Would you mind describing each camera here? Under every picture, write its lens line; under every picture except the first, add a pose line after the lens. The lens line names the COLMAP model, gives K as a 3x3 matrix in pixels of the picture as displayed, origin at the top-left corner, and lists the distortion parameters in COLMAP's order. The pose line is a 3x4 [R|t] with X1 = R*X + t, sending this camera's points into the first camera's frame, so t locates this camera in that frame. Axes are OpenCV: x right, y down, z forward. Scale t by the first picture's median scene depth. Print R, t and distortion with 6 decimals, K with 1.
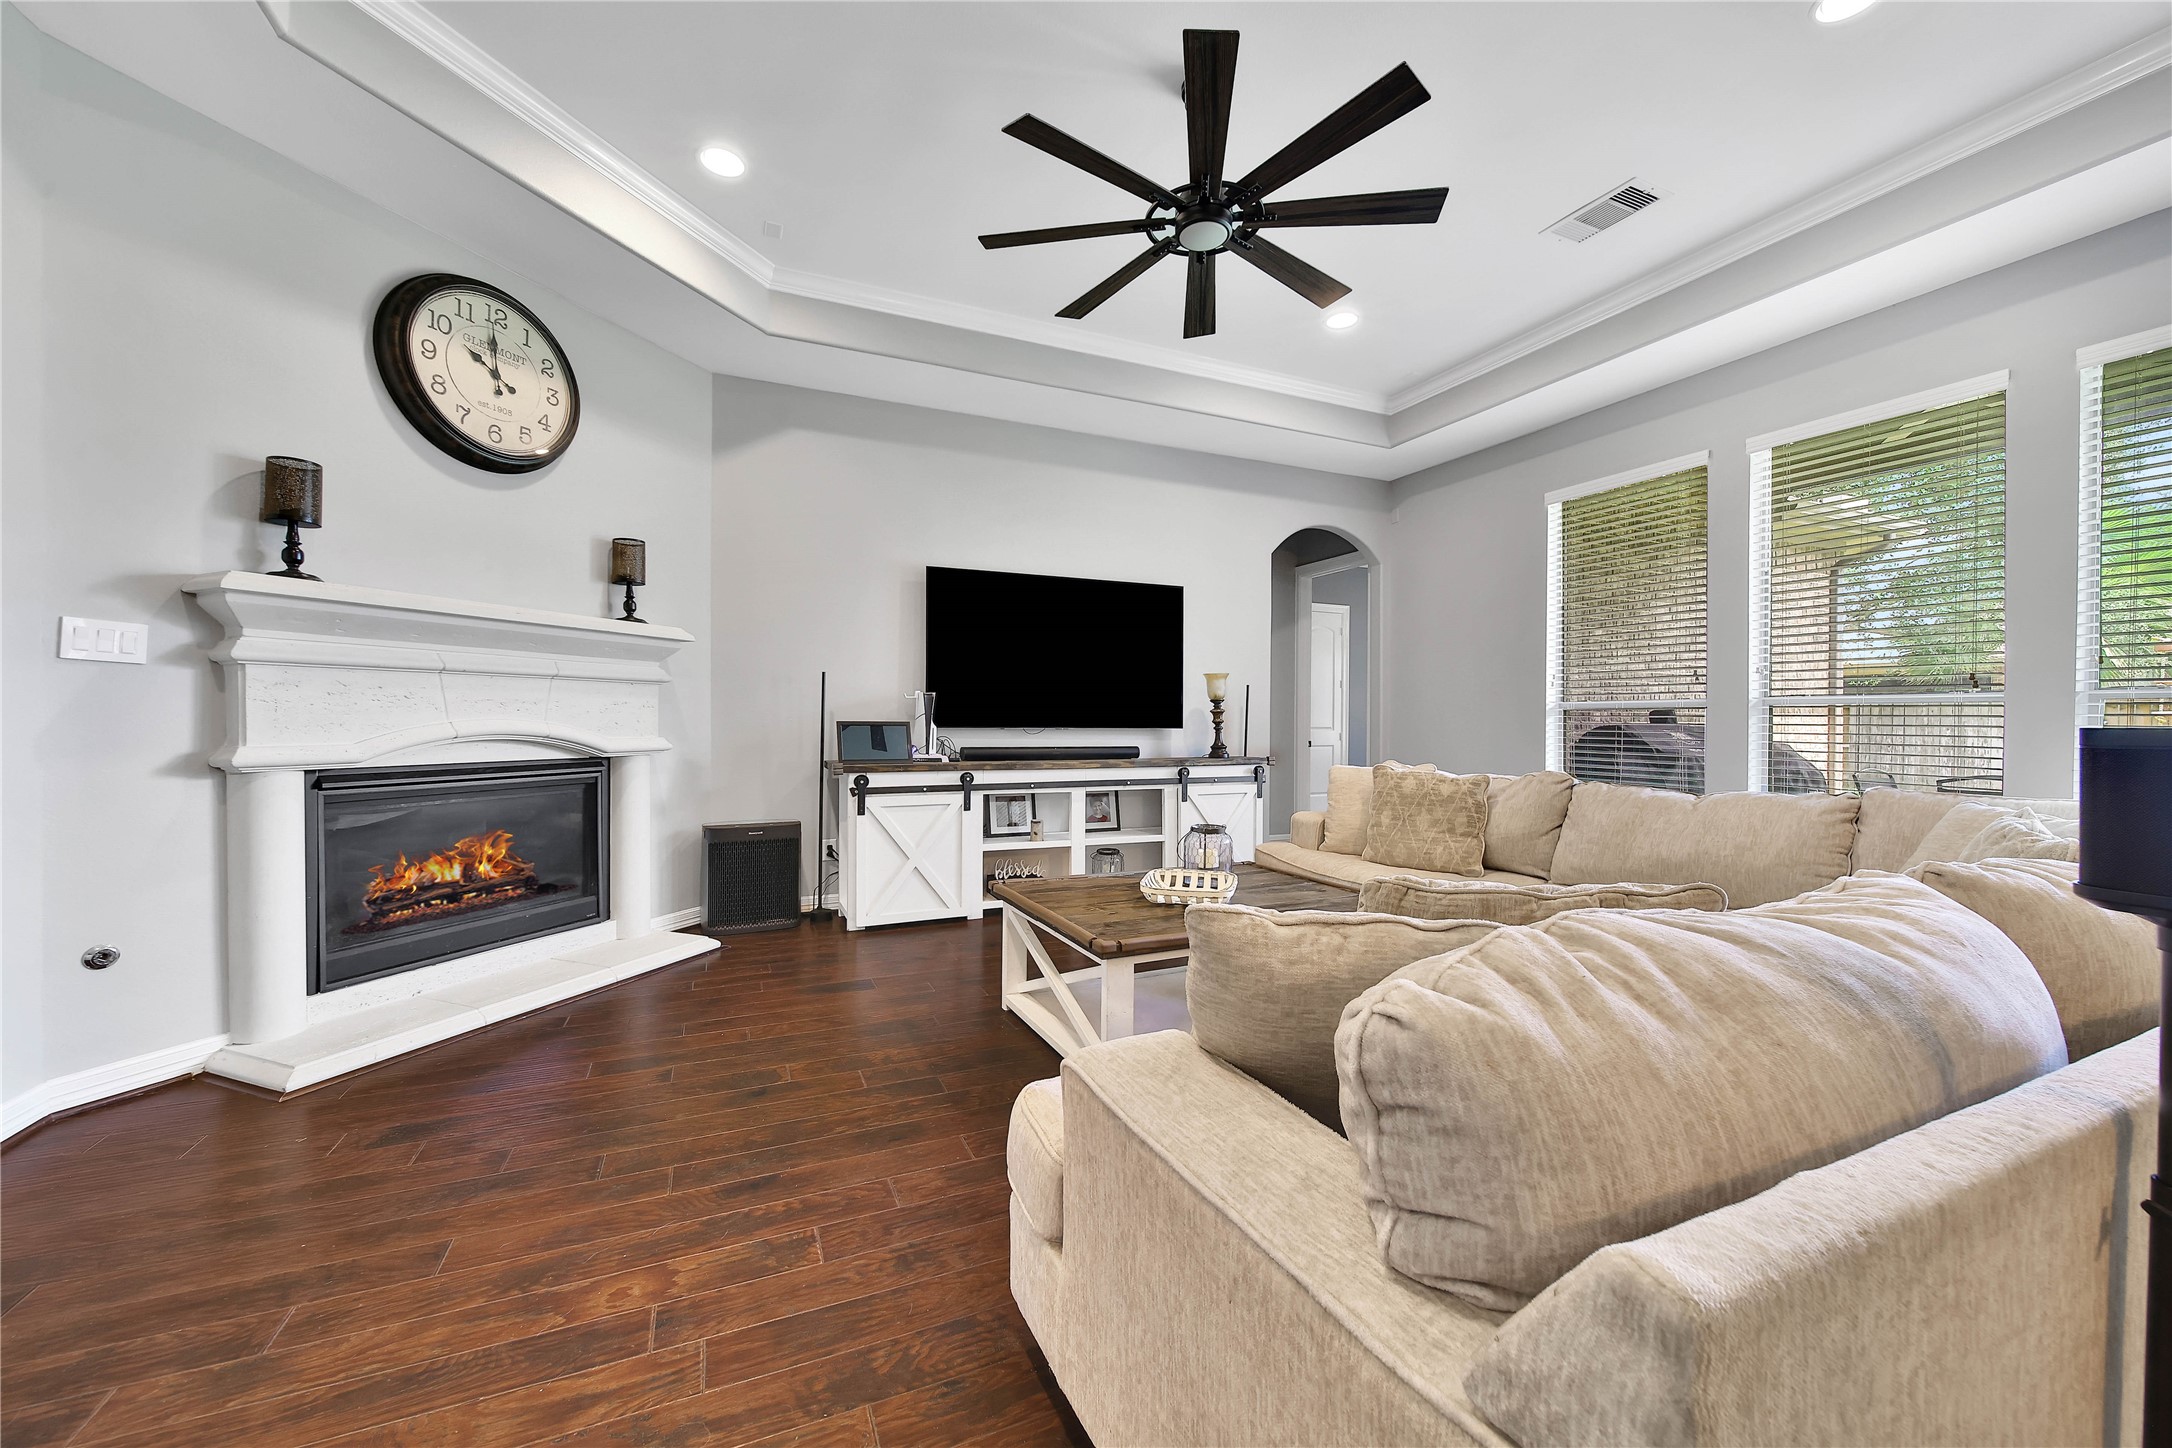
lens RADIAL K [[775.2, 0, 1042.0], [0, 775.2, 728.8], [0, 0, 1]] dist [0.000457, -0.001463]
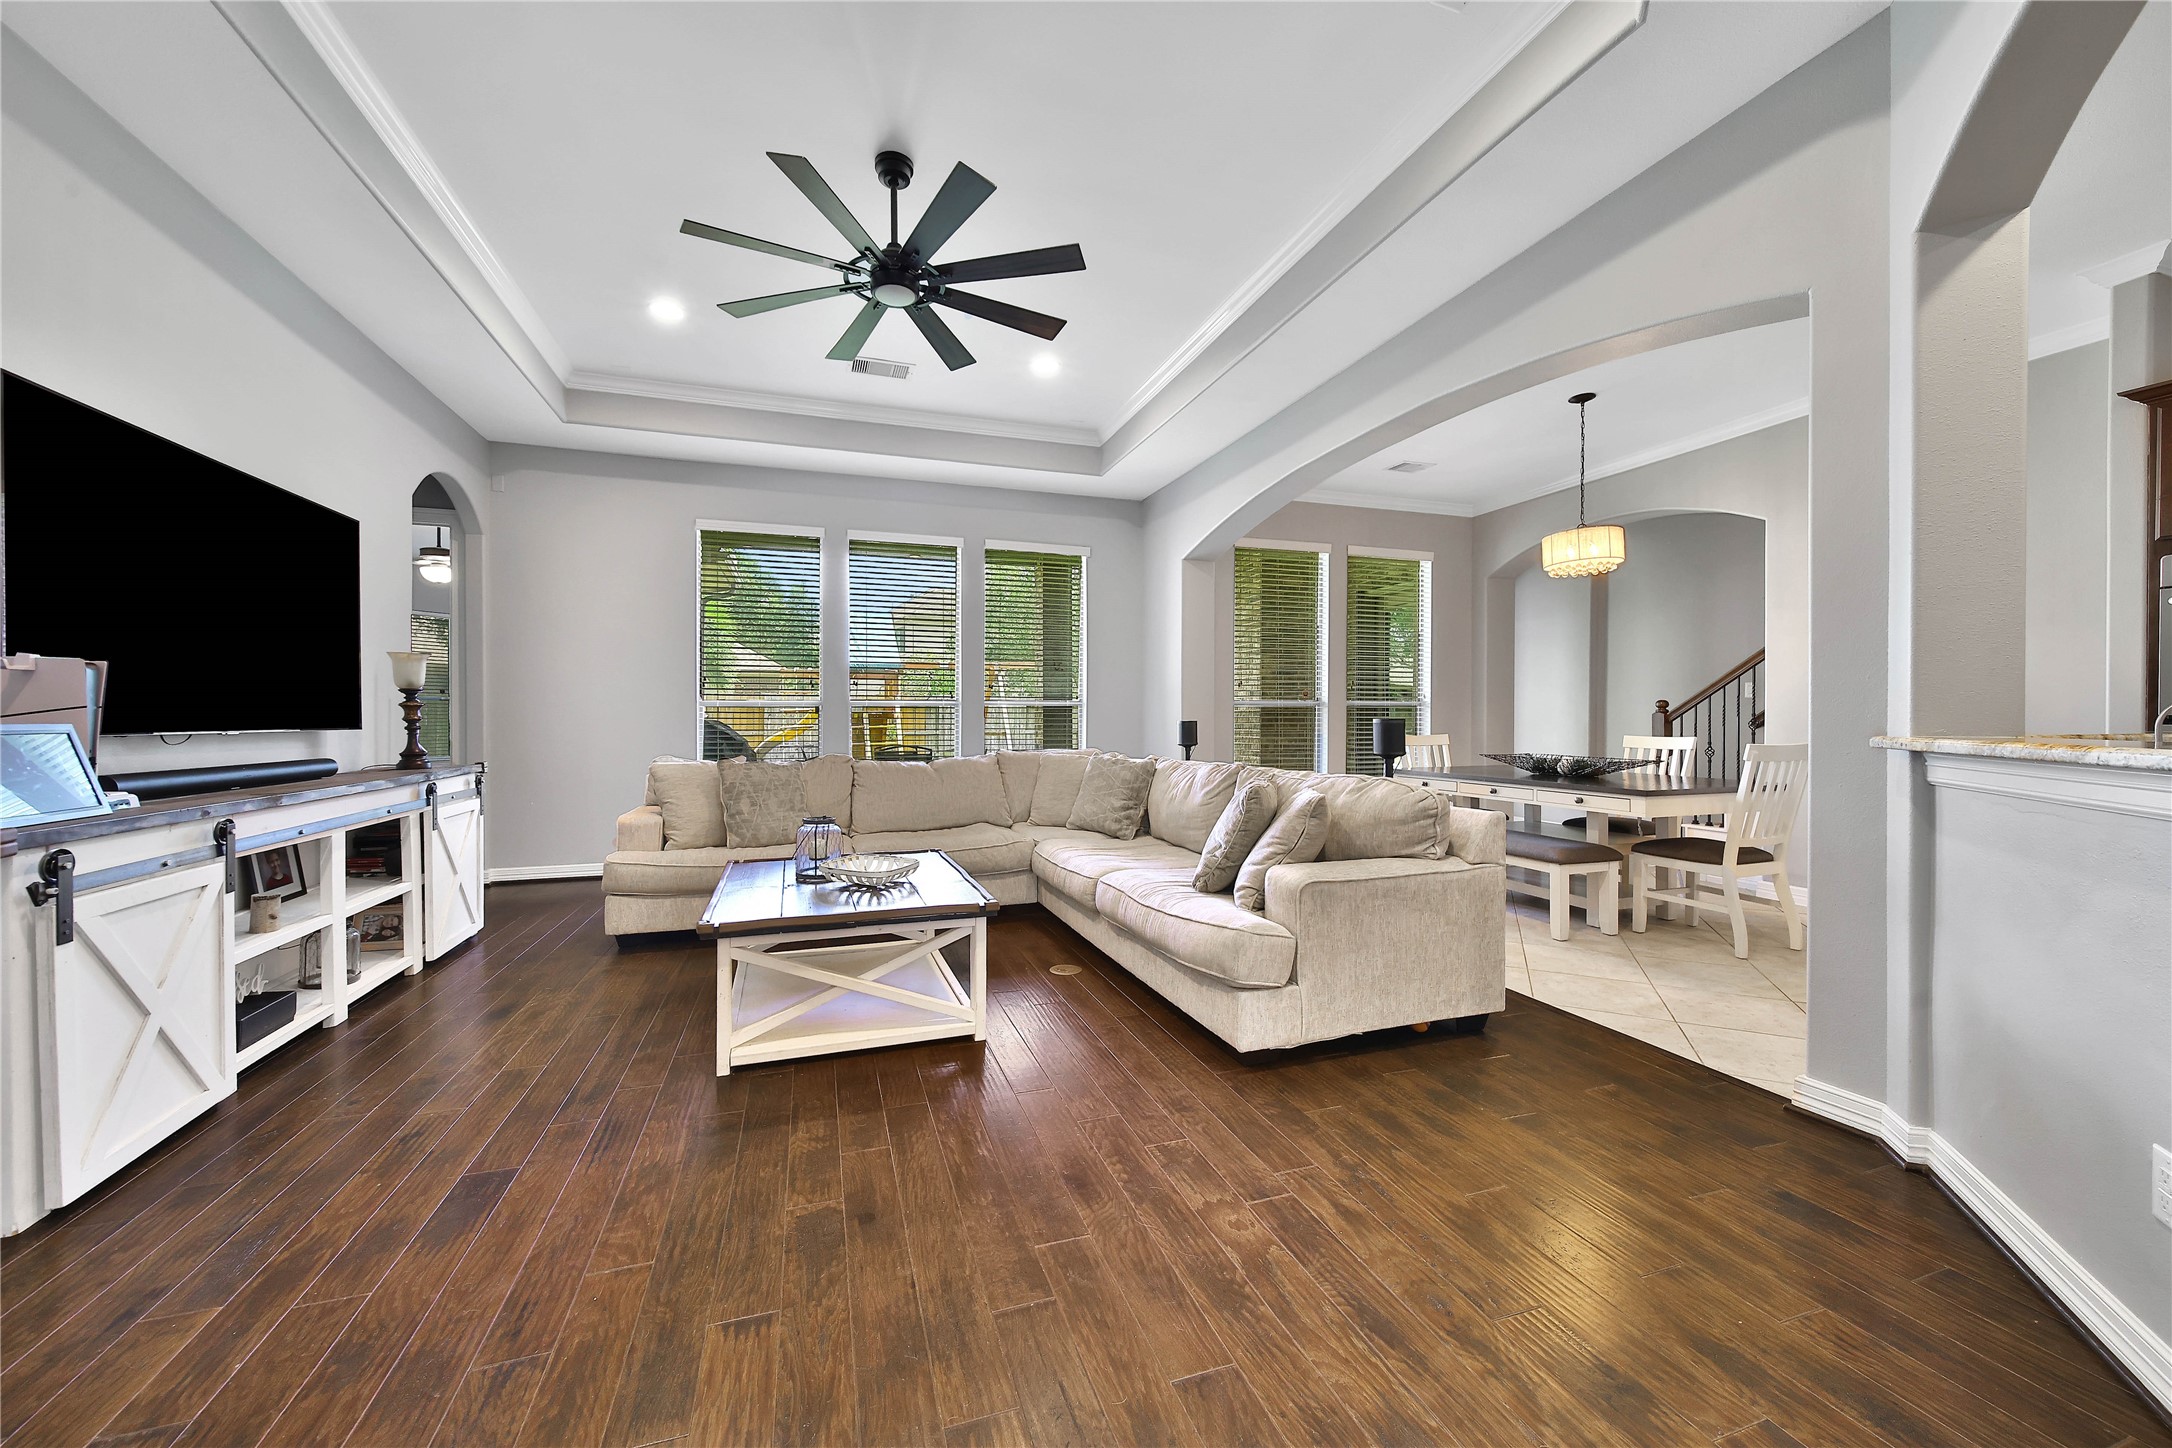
lens RADIAL K [[775.2, 0, 1113.7], [0, 775.2, 722.9], [0, 0, 1]] dist [0.000457, -0.001463]
pose [[0.086839, -0.013211, 0.996135, -1.059914], [0.012737, 0.999845, 0.012149, -0.014577], [-0.996141, 0.011632, 0.086994, 0.675596]]
